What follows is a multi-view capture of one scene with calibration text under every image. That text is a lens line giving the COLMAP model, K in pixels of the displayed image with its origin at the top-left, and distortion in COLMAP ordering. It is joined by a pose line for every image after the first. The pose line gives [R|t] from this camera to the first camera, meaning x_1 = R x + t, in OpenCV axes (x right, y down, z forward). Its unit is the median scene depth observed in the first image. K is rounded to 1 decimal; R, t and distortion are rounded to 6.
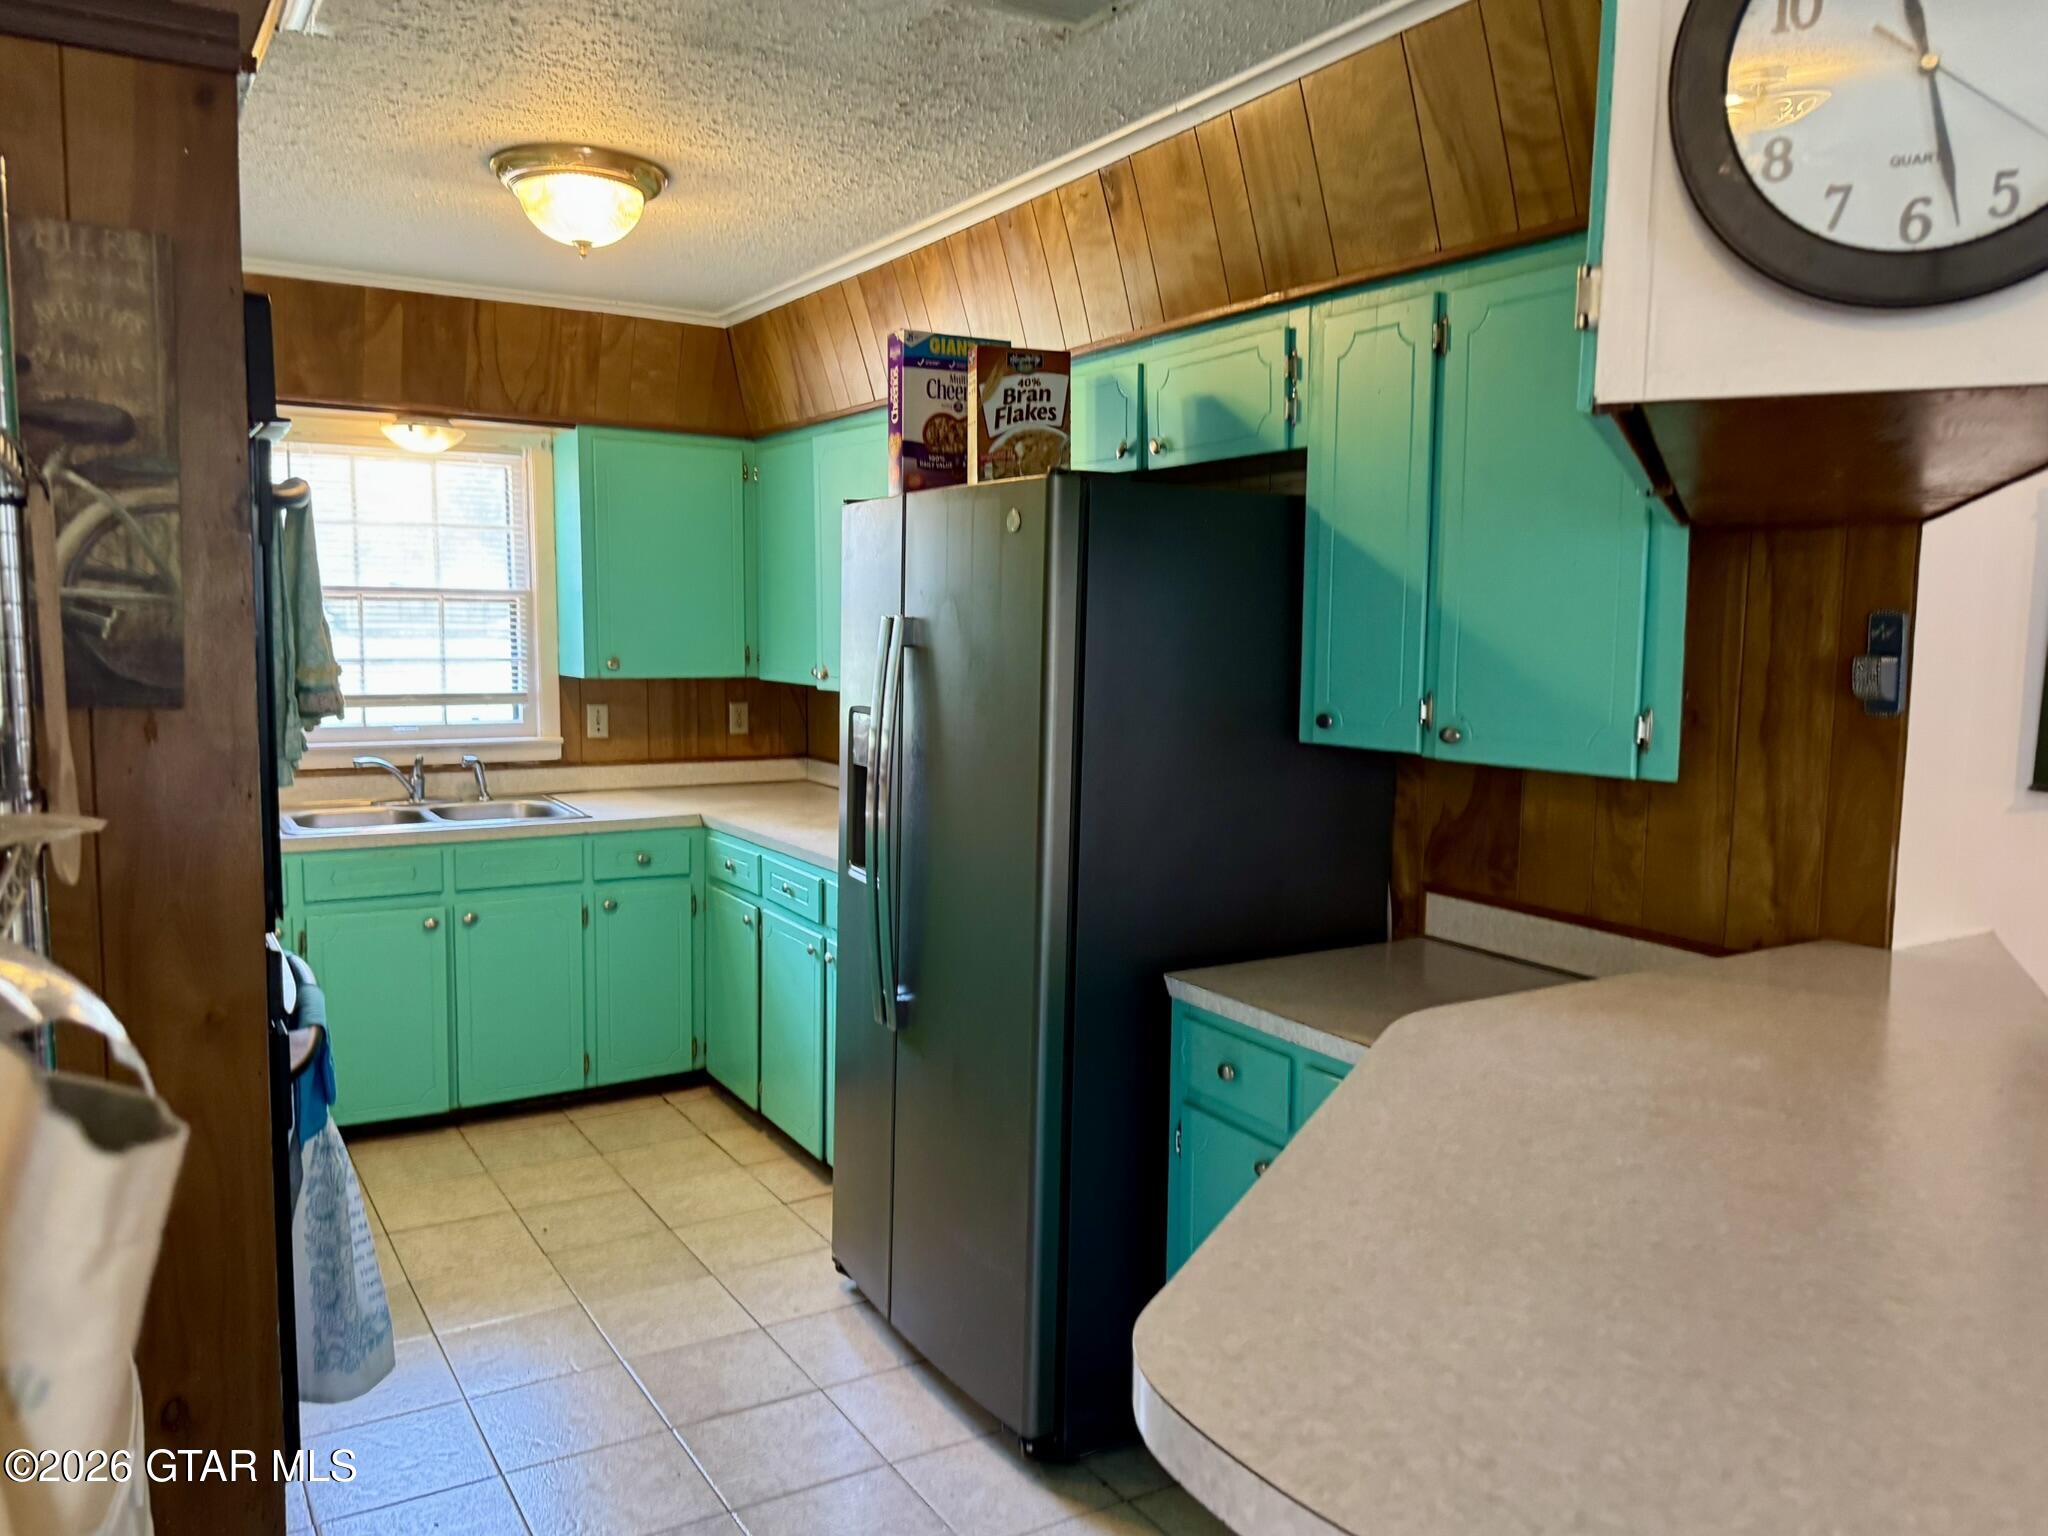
lens RADIAL K [[1483.5, 0, 1060.7], [0, 1483.5, 769.1], [0, 0, 1]] dist [0.105942, -0.151168]
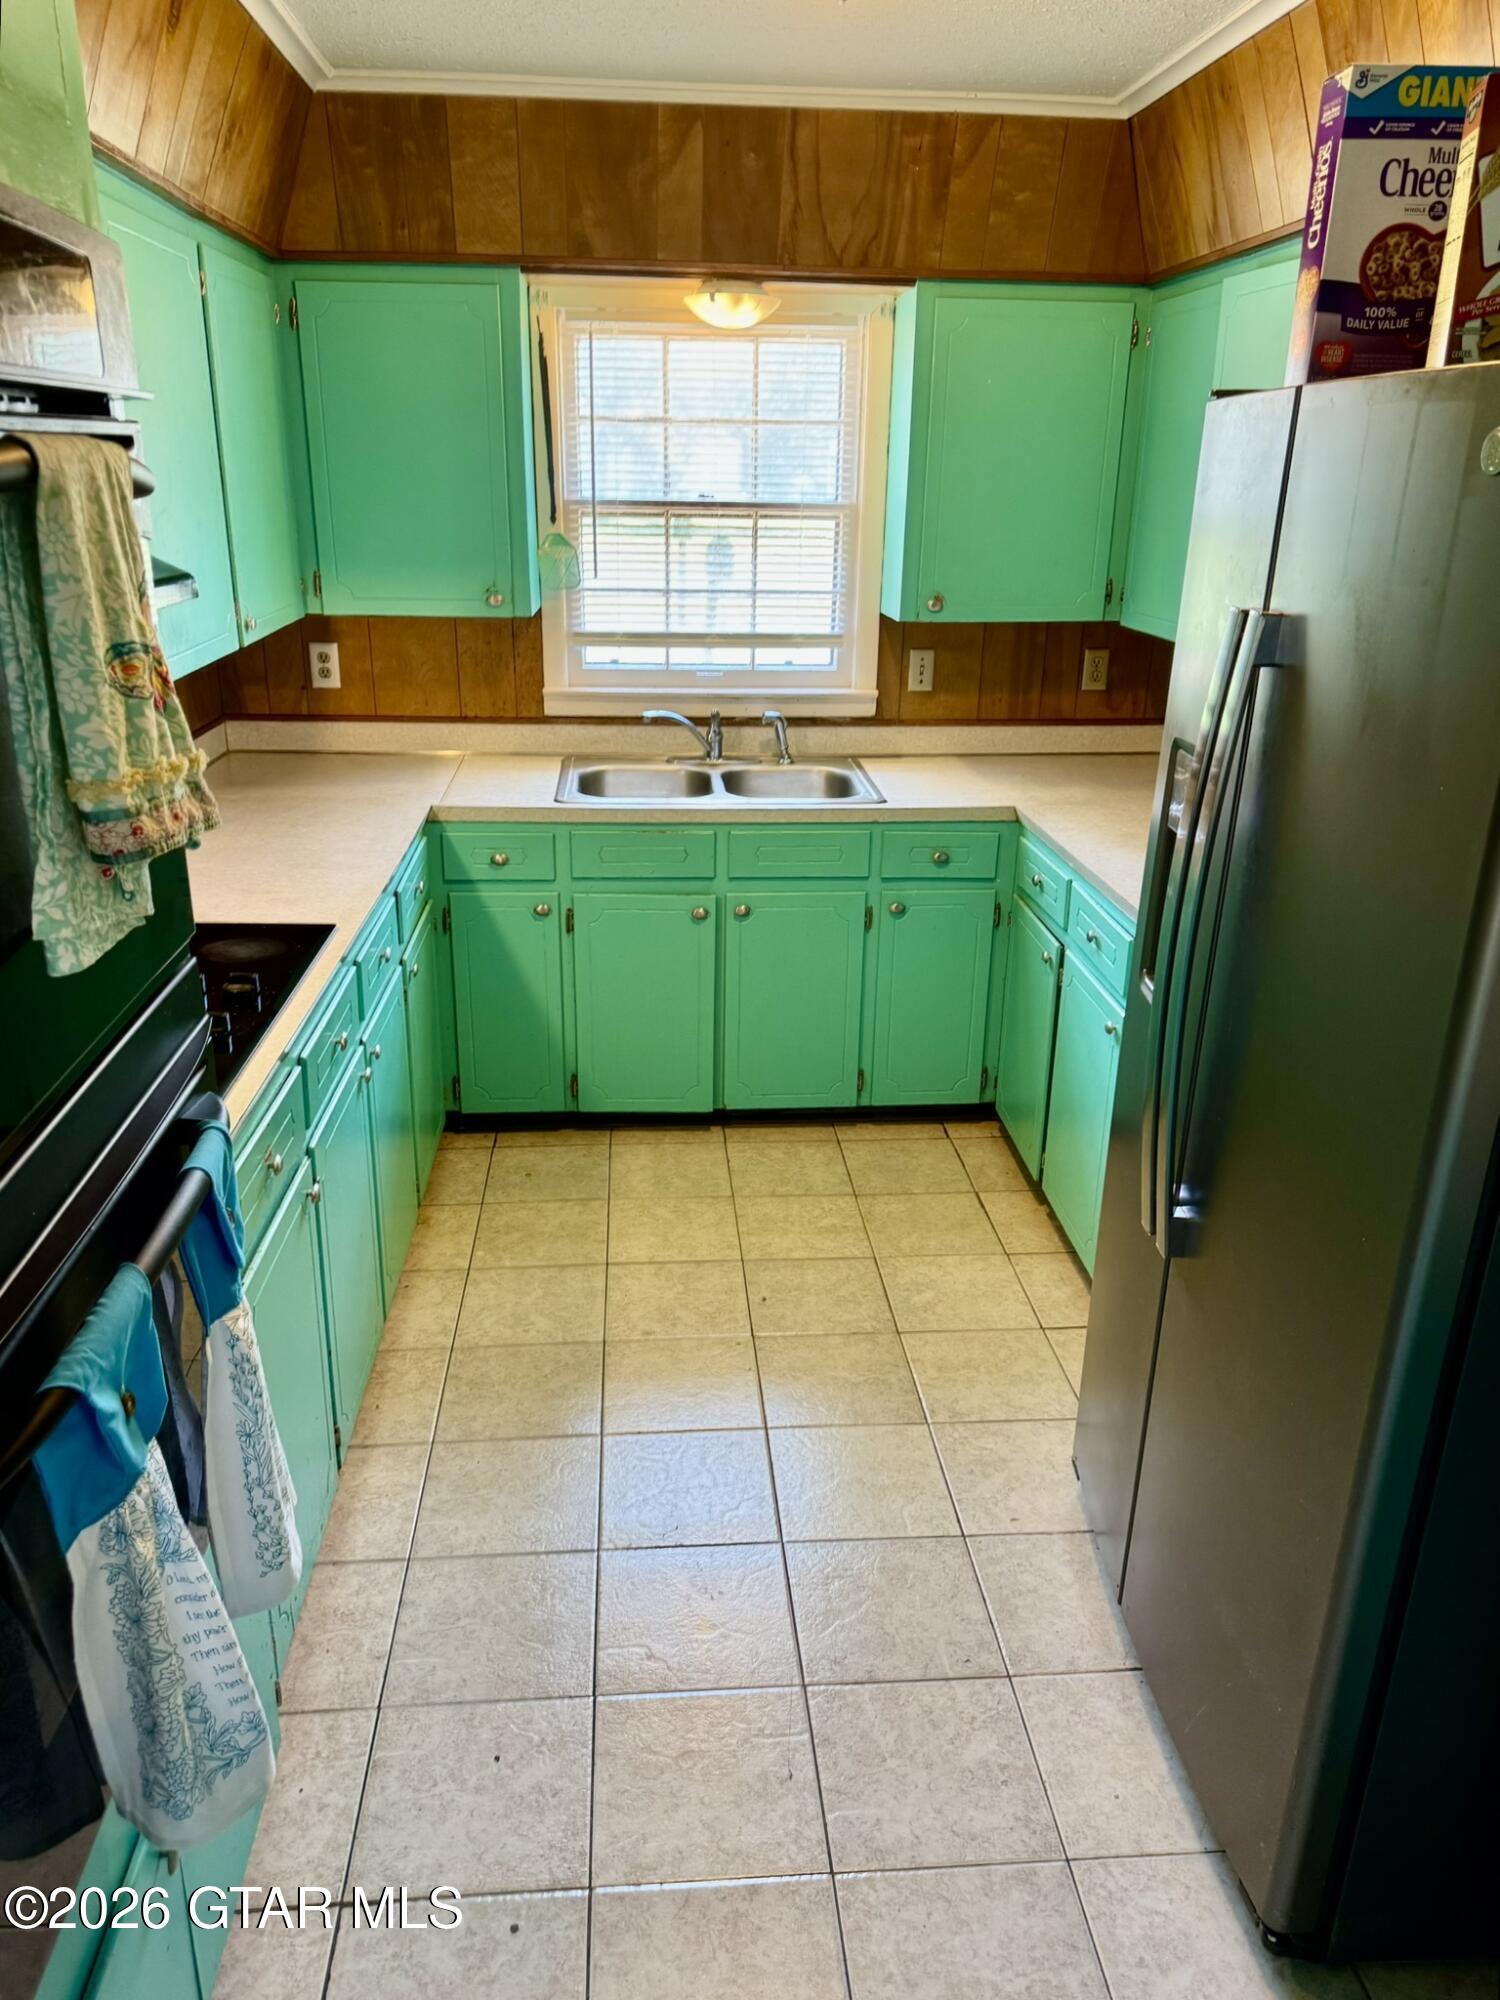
lens RADIAL K [[1448.7, 0, 762.6], [0, 1448.7, 1002.2], [0, 0, 1]] dist [0.105942, -0.151168]
pose [[0.883875, 0.163921, -0.438058, -0.001775], [-0.056330, 0.967065, 0.248217, -0.056590], [0.464319, -0.194717, 0.863999, 0.250284]]
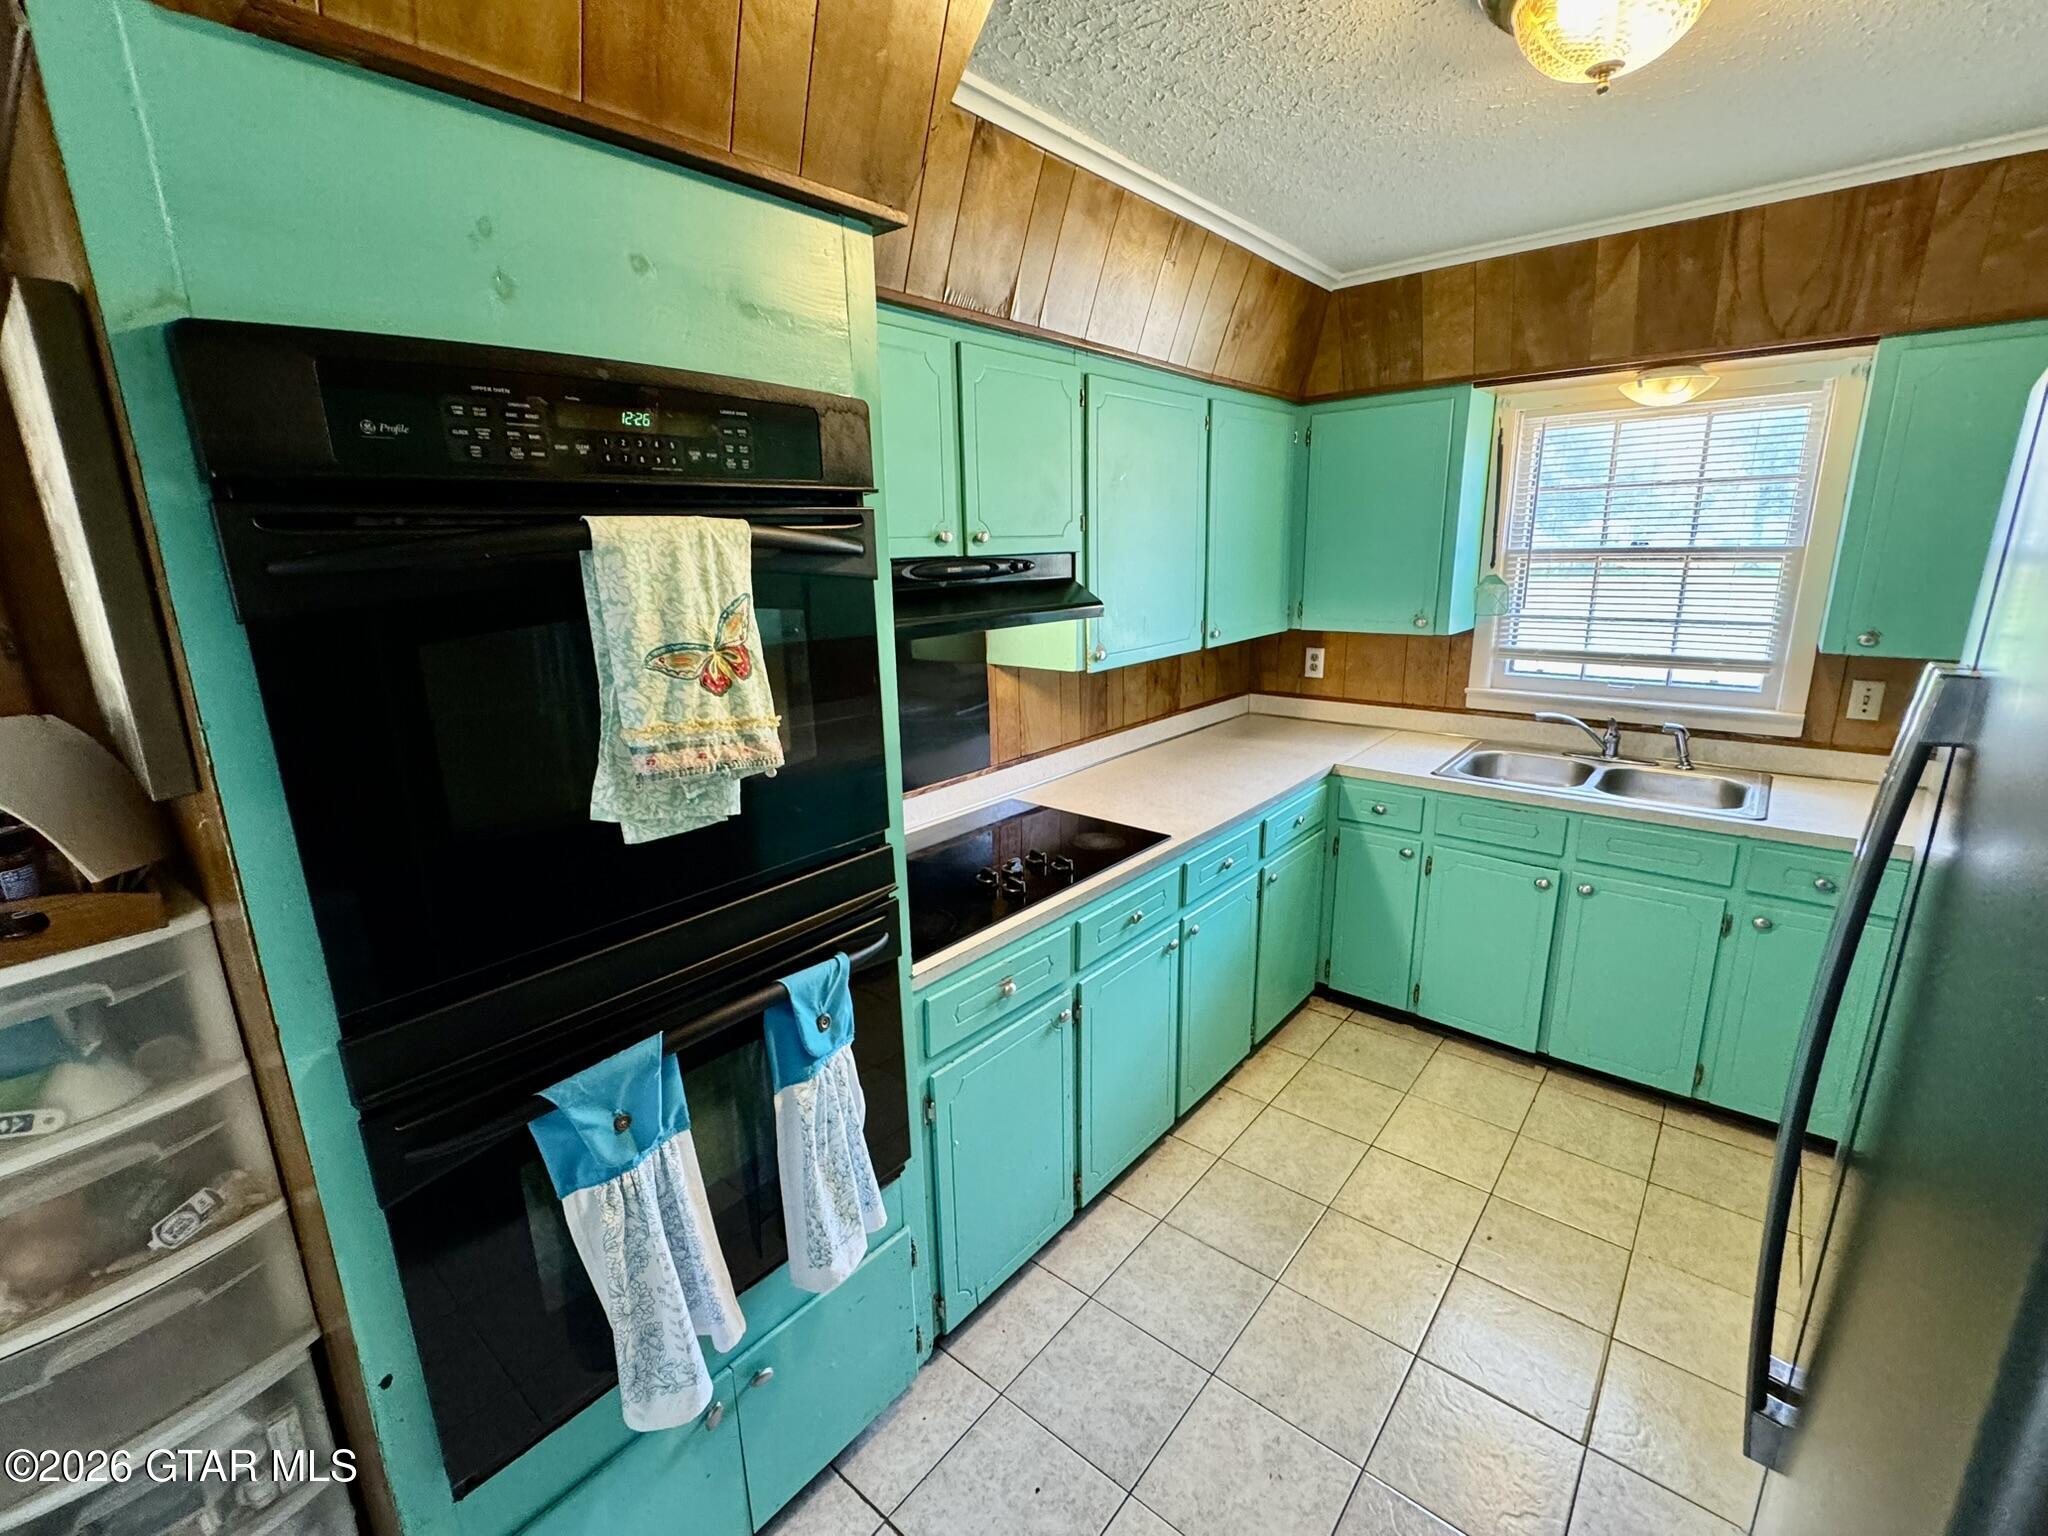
lens RADIAL K [[899.2, 0, 1024.6], [0, 899.2, 763.6], [0, 0, 1]] dist [0.000712, -0.001169]
pose [[0.294590, 0.211585, -0.931906, 0.037559], [-0.075380, 0.977287, 0.198060, -0.070014], [0.952646, 0.011900, 0.303849, 0.437812]]
